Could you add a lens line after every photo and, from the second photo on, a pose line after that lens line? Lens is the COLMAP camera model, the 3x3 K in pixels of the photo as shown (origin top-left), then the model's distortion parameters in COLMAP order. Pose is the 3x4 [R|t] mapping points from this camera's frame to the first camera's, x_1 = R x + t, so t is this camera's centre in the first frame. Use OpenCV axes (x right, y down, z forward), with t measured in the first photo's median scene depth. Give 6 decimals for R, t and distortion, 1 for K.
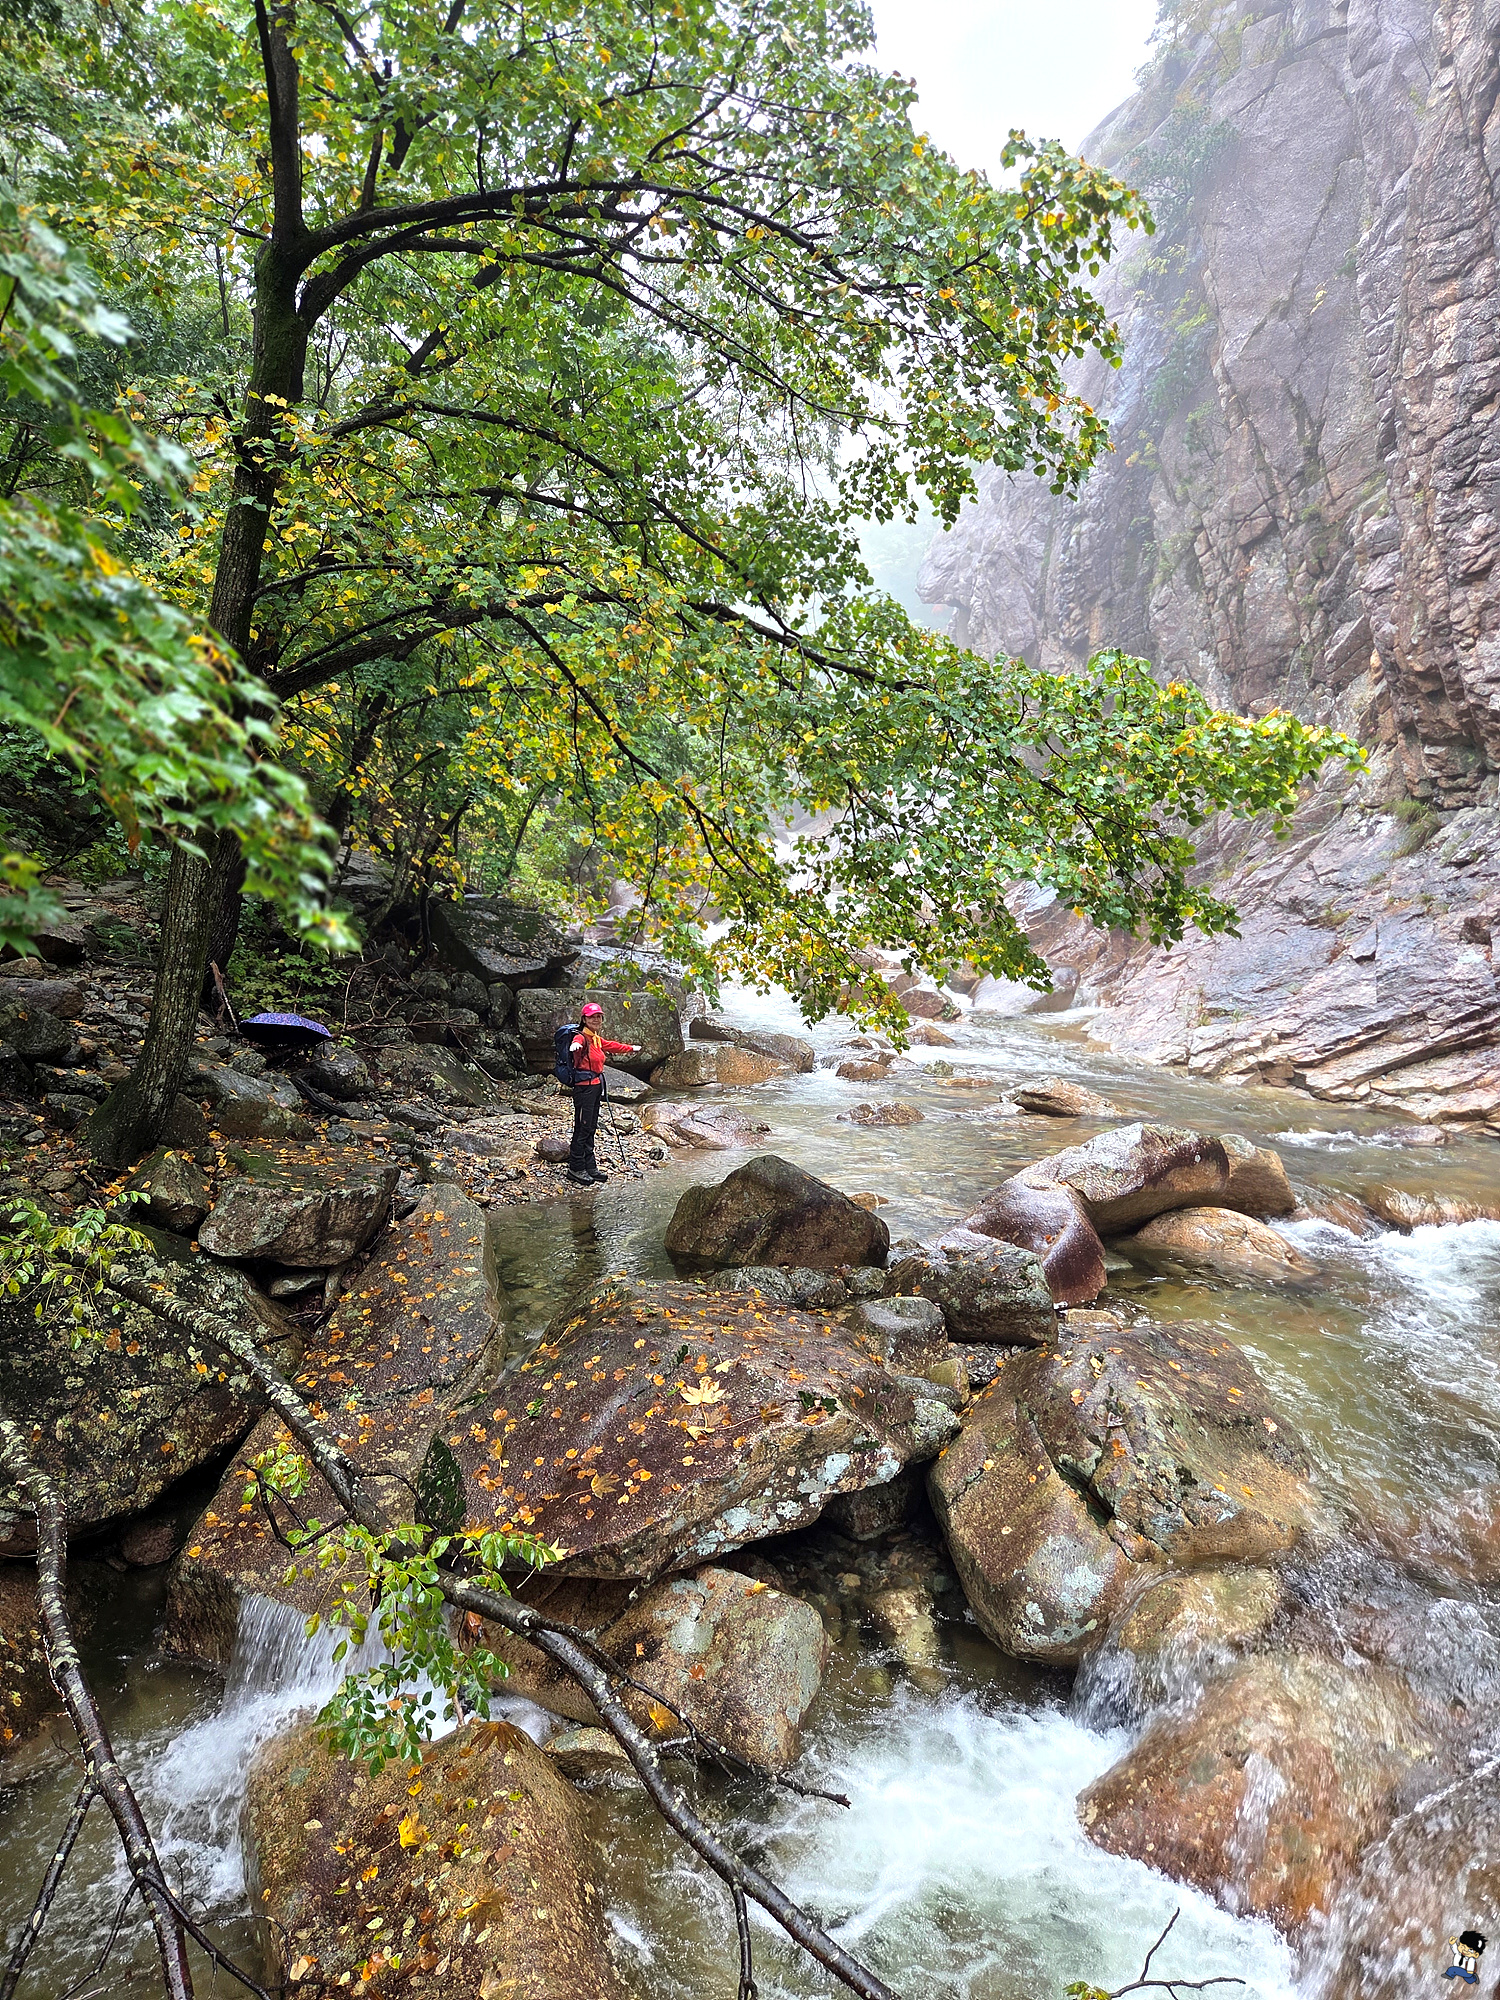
lens RADIAL K [[1323.4, 0, 732.0], [0, 1323.4, 1001.2], [0, 0, 1]] dist [0.072934, -0.062315]
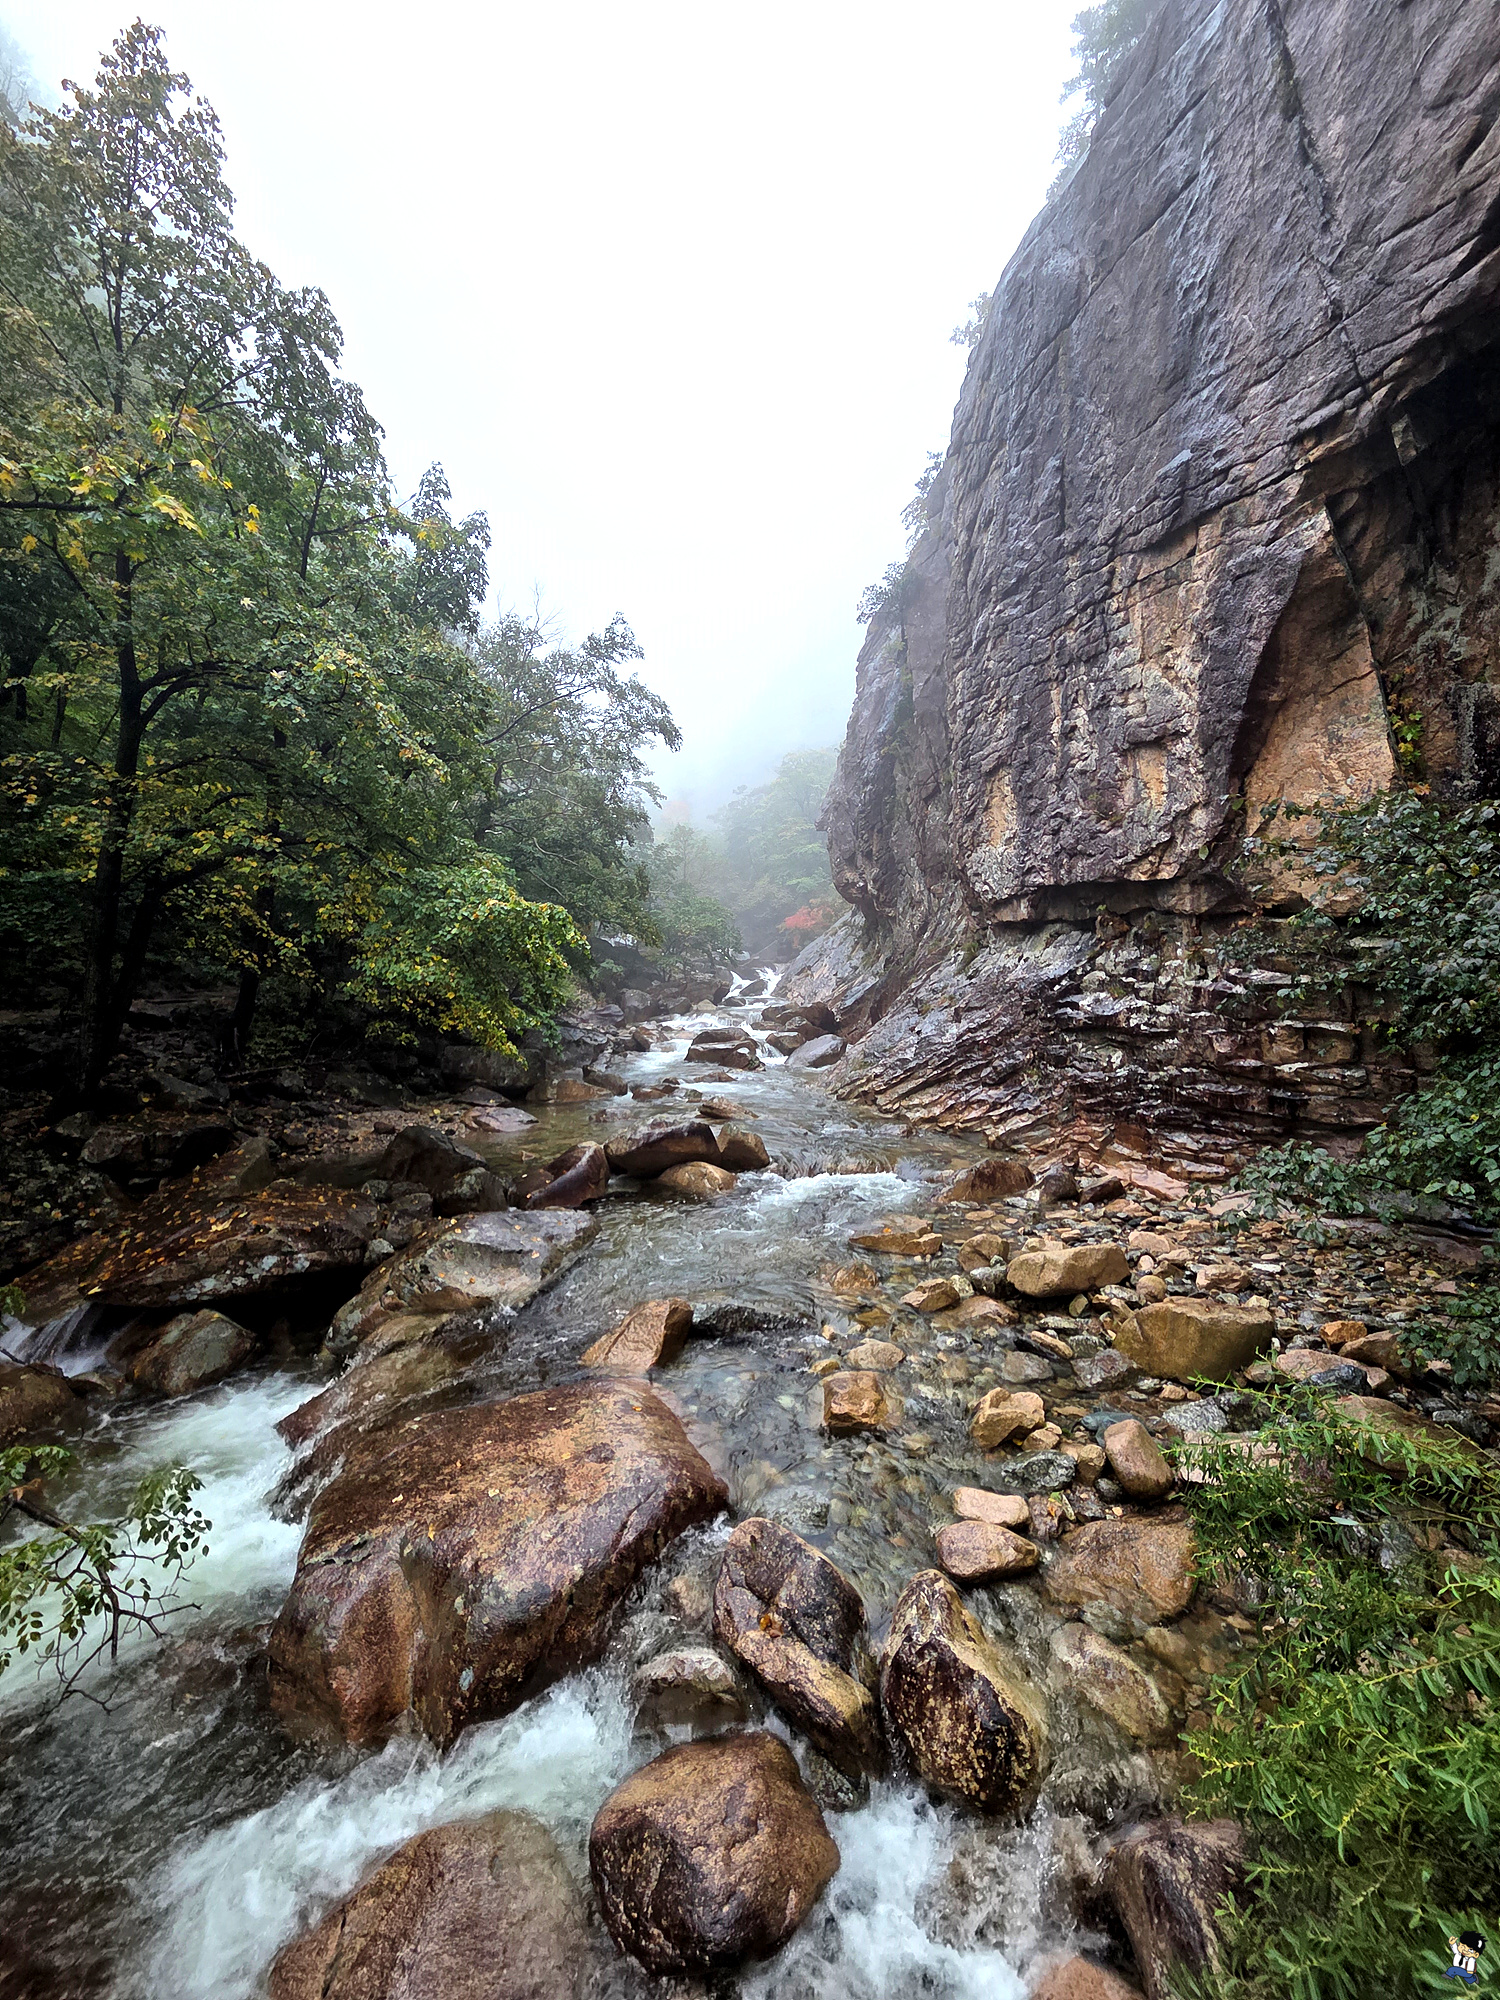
lens RADIAL K [[812.7, 0, 737.1], [0, 812.7, 1003.5], [0, 0, 1]] dist [0.000473, -0.000392]
pose [[0.994978, 0.000712, -0.100090, 0.362792], [-0.008686, 0.996817, -0.079249, 0.018363], [0.099715, 0.079721, 0.991817, -0.077784]]
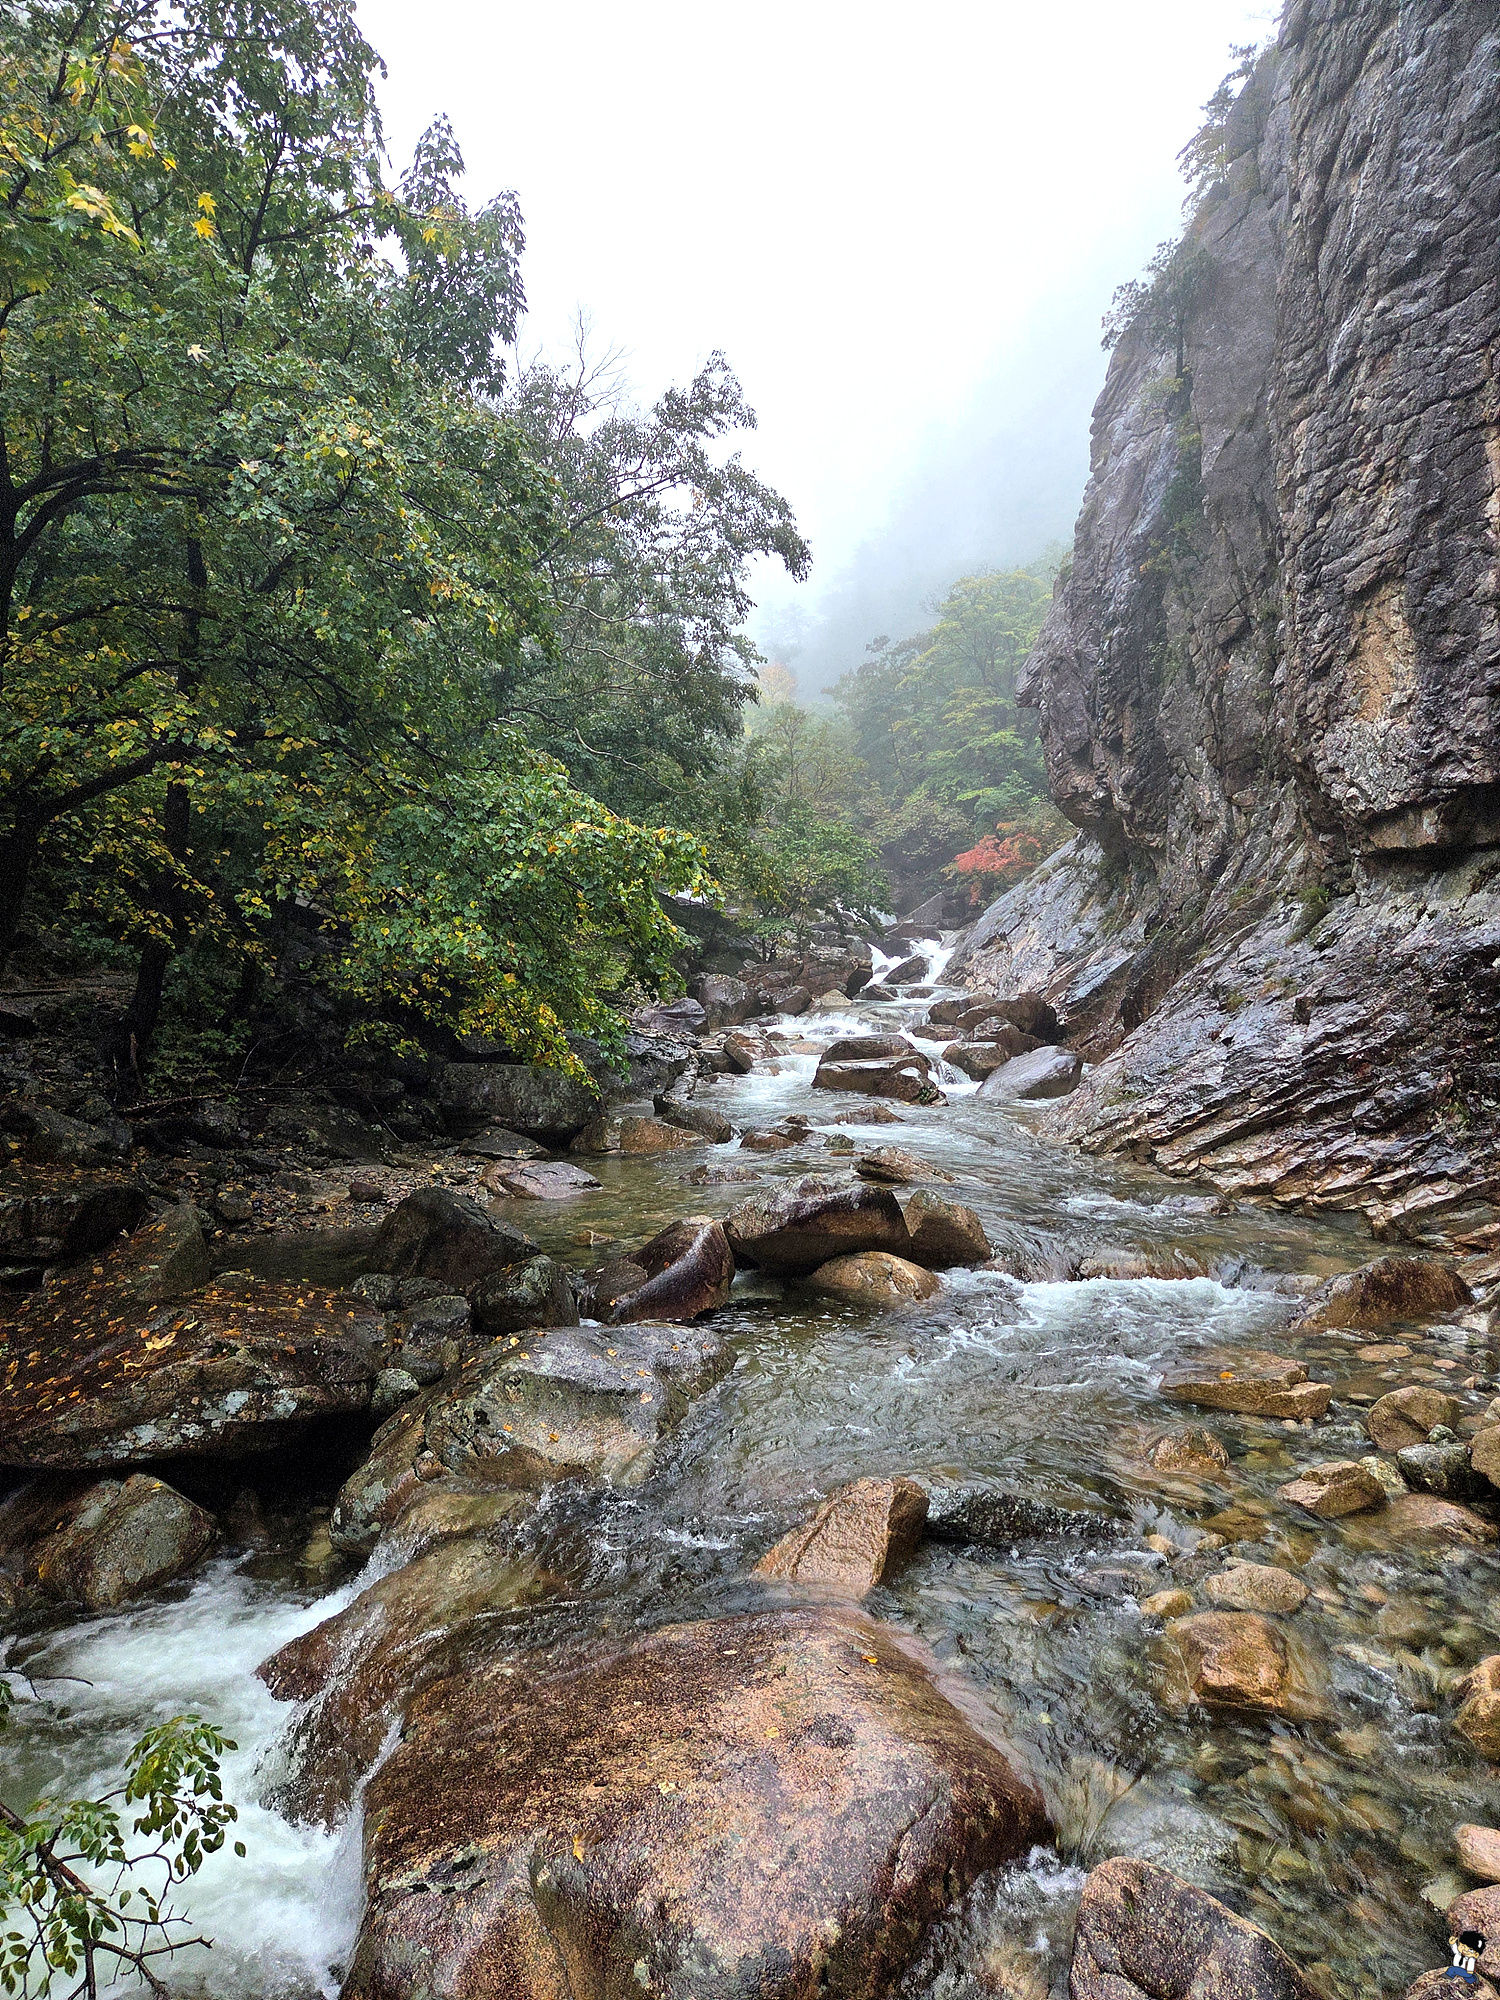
lens RADIAL K [[1323.4, 0, 732.0], [0, 1323.4, 1001.2], [0, 0, 1]] dist [0.072934, -0.062315]
pose [[0.980486, -0.002375, -0.196575, 0.318211], [-0.012765, 0.997047, -0.075719, 0.021950], [0.196174, 0.076751, 0.977561, -0.080666]]
